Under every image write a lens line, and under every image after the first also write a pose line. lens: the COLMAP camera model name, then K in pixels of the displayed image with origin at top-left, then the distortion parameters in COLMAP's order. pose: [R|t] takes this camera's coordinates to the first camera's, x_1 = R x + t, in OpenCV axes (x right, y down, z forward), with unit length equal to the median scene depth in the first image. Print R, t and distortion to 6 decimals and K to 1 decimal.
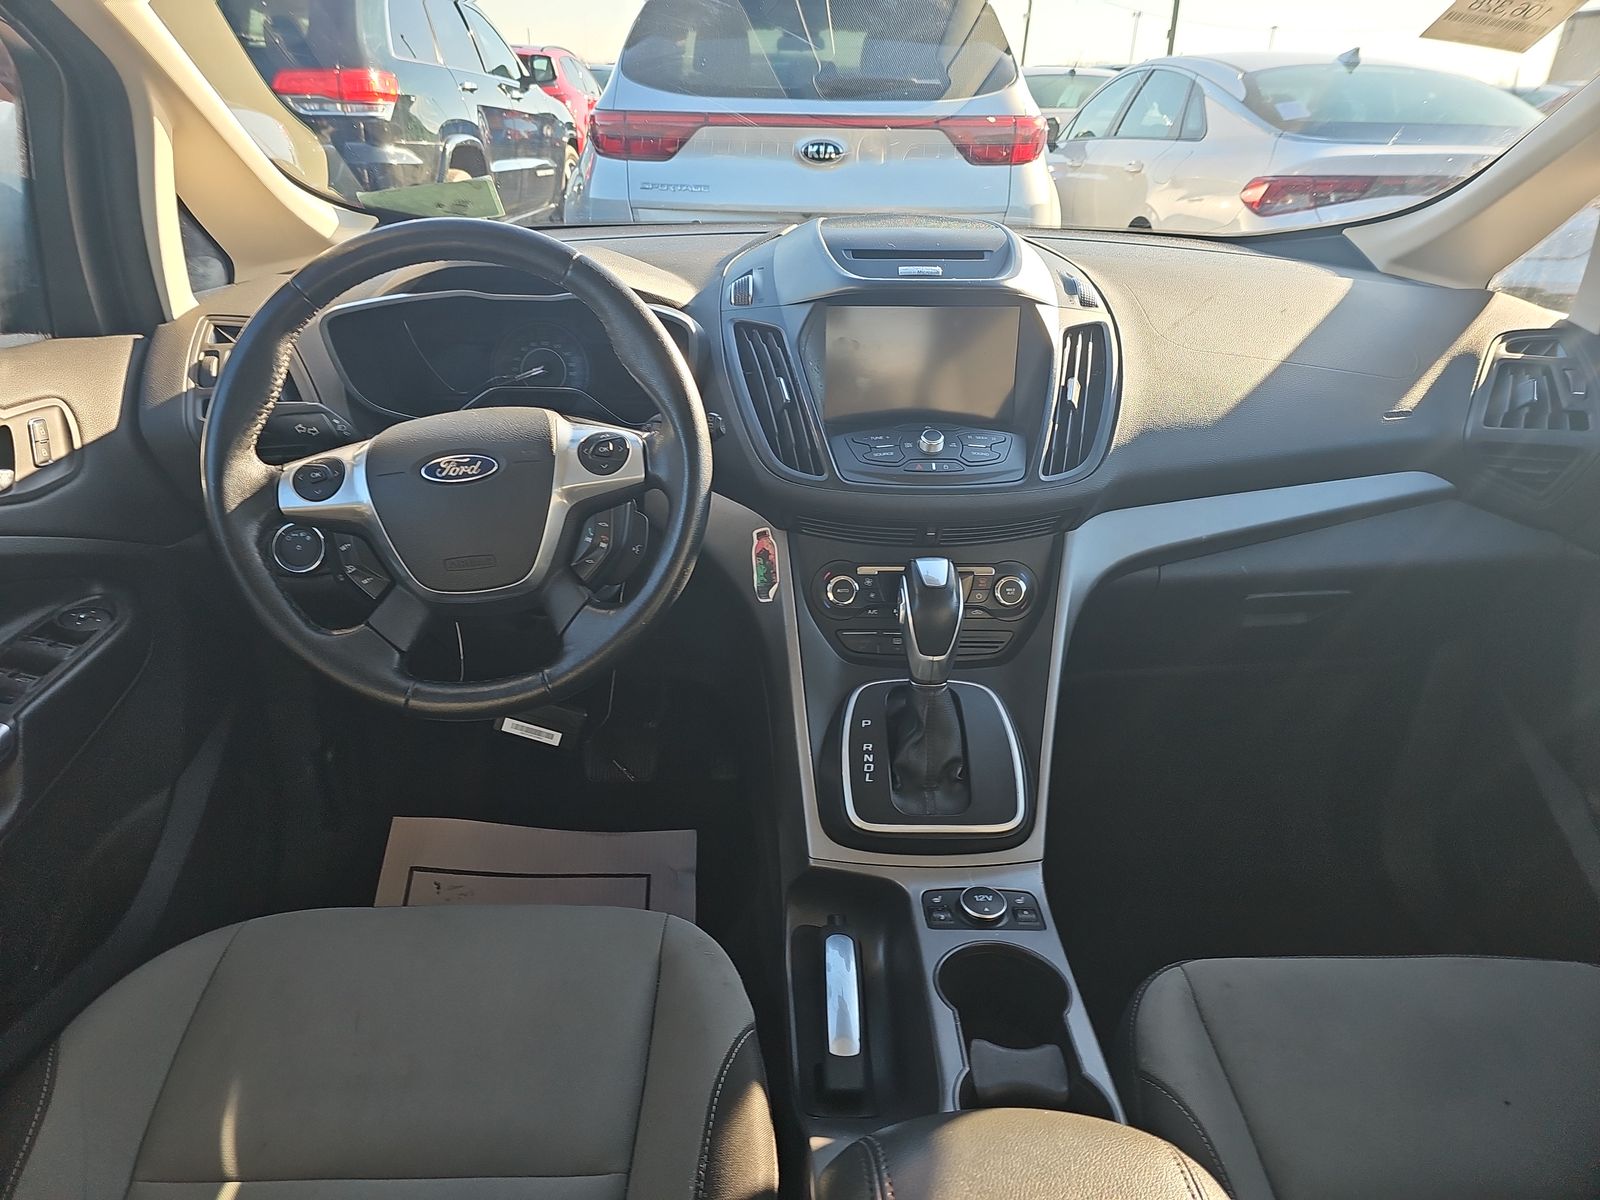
lens RADIAL K [[1039.5, 0, 800.0], [0, 1039.5, 600.0], [0, 0, 1]] dist [0.115401, -0.161892]
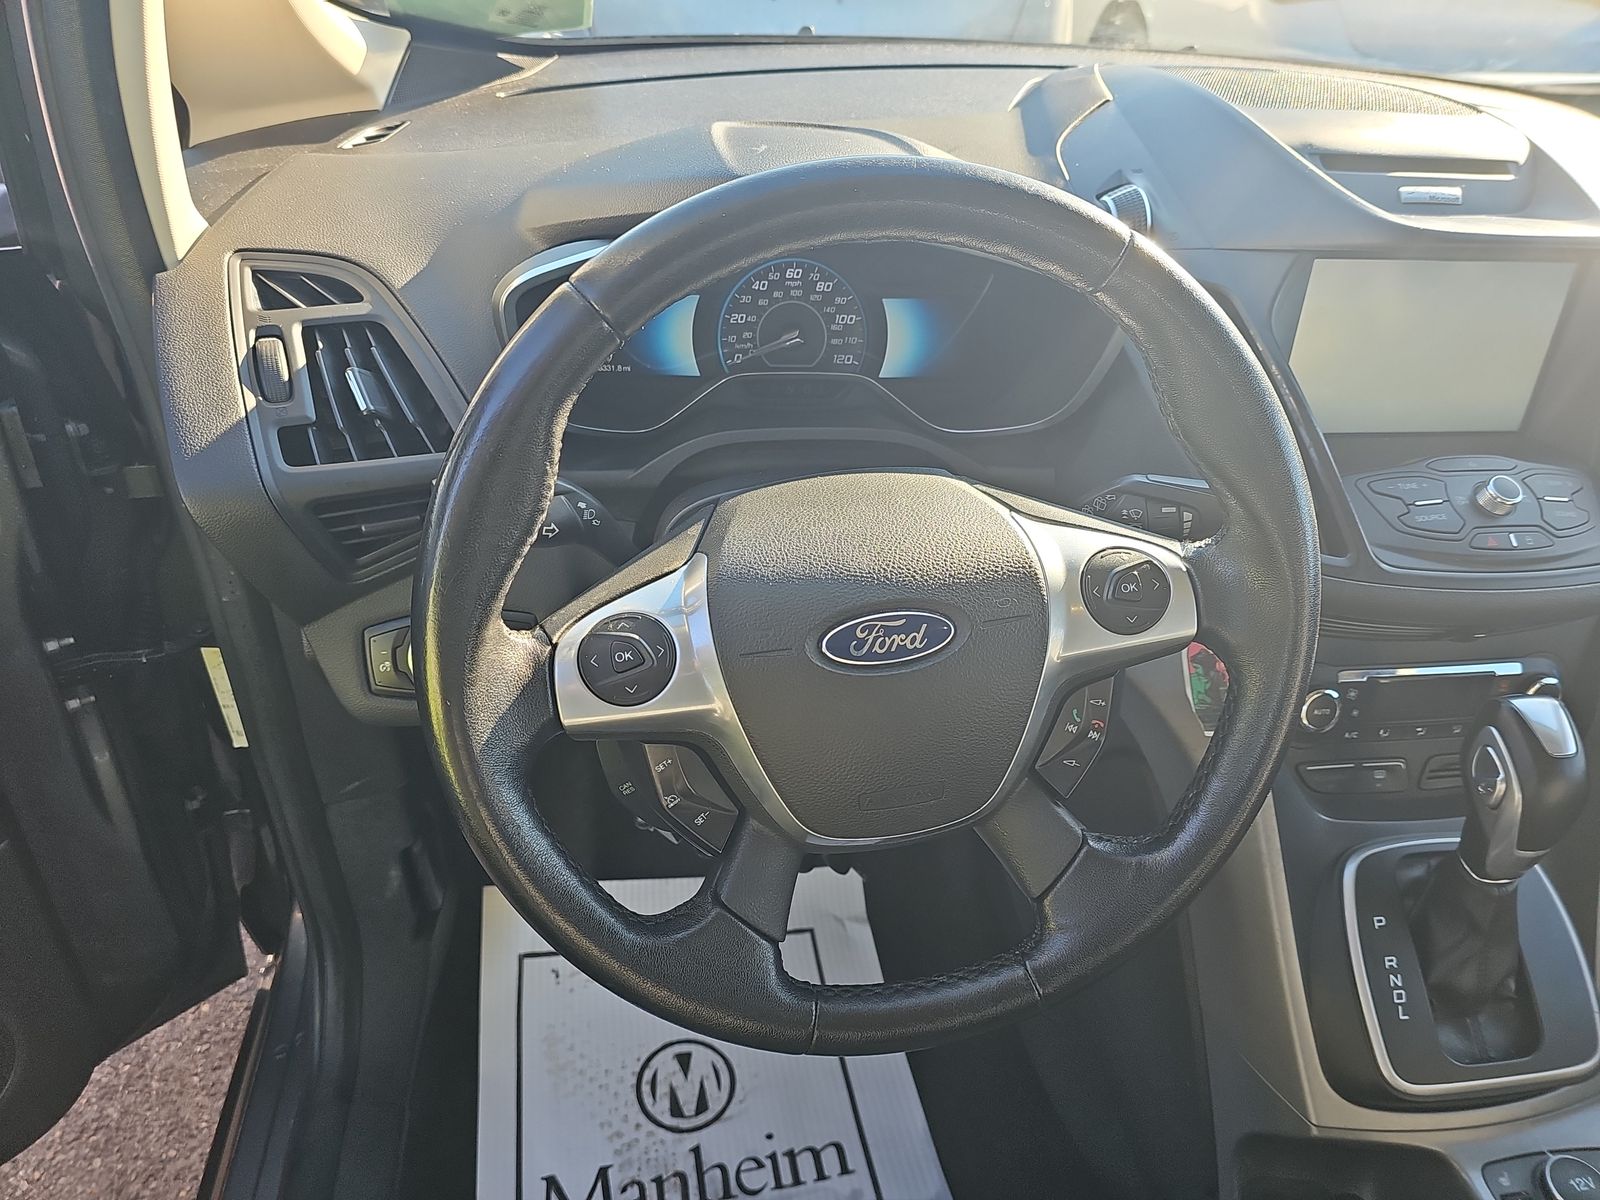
lens RADIAL K [[1039.5, 0, 800.0], [0, 1039.5, 600.0], [0, 0, 1]] dist [0.115401, -0.161892]
pose [[0.990836, -0.034004, 0.130719, -0.401872], [0.007706, 0.980448, 0.196629, -0.230135], [-0.134850, -0.193820, 0.971725, 0.437774]]
